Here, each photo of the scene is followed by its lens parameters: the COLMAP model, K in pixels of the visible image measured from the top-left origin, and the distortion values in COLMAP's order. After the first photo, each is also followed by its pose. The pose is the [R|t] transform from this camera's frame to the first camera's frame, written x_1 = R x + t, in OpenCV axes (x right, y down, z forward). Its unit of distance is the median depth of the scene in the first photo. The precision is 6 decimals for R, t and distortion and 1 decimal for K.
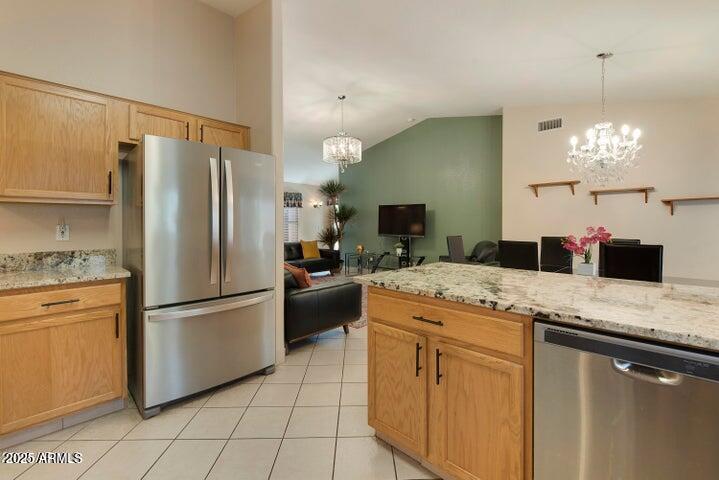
lens RADIAL K [[313.3, 0, 361.9], [0, 313.3, 226.1], [0, 0, 1]] dist [-0.000432, 0.000001]
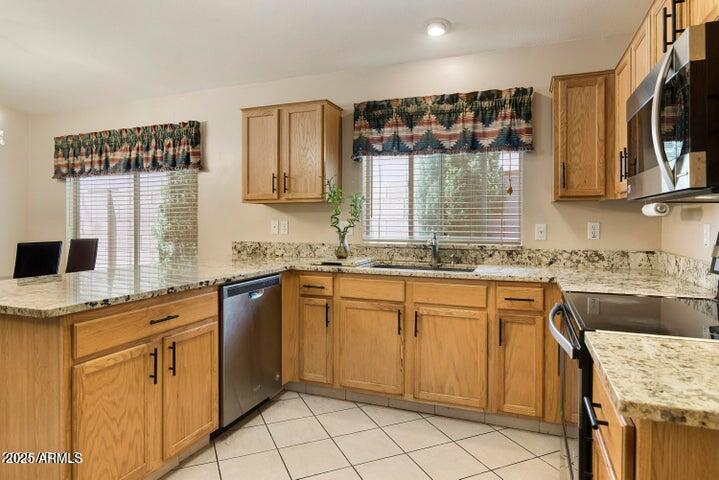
lens RADIAL K [[434.5, 0, 358.2], [0, 434.5, 221.5], [0, 0, 1]] dist [0.000957, 0.000933]
pose [[-0.376680, -0.002316, 0.926340, -1.440254], [0.006746, 0.999963, 0.005244, -0.010170], [-0.926319, 0.008224, -0.376651, 1.059938]]
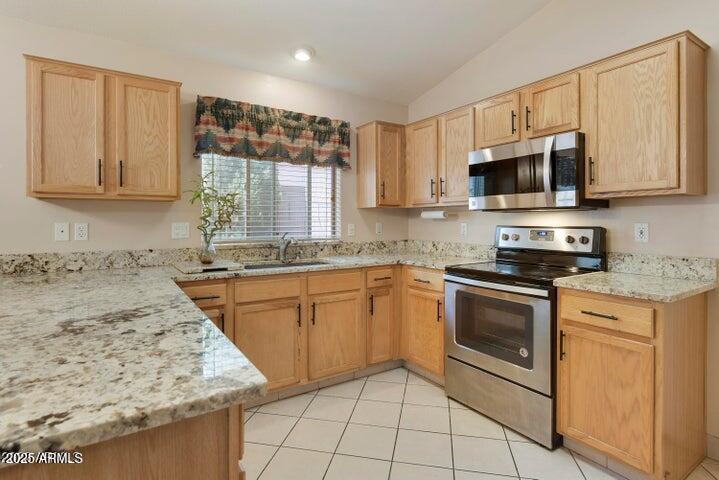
lens RADIAL K [[371.2, 0, 355.8], [0, 371.2, 220.1], [0, 0, 1]] dist [-0.001708, -0.000051]
pose [[-0.972723, 0.002801, 0.231954, -0.692598], [0.004278, 0.999974, 0.005863, -0.017483], [-0.231931, 0.006695, -0.972709, 1.624079]]
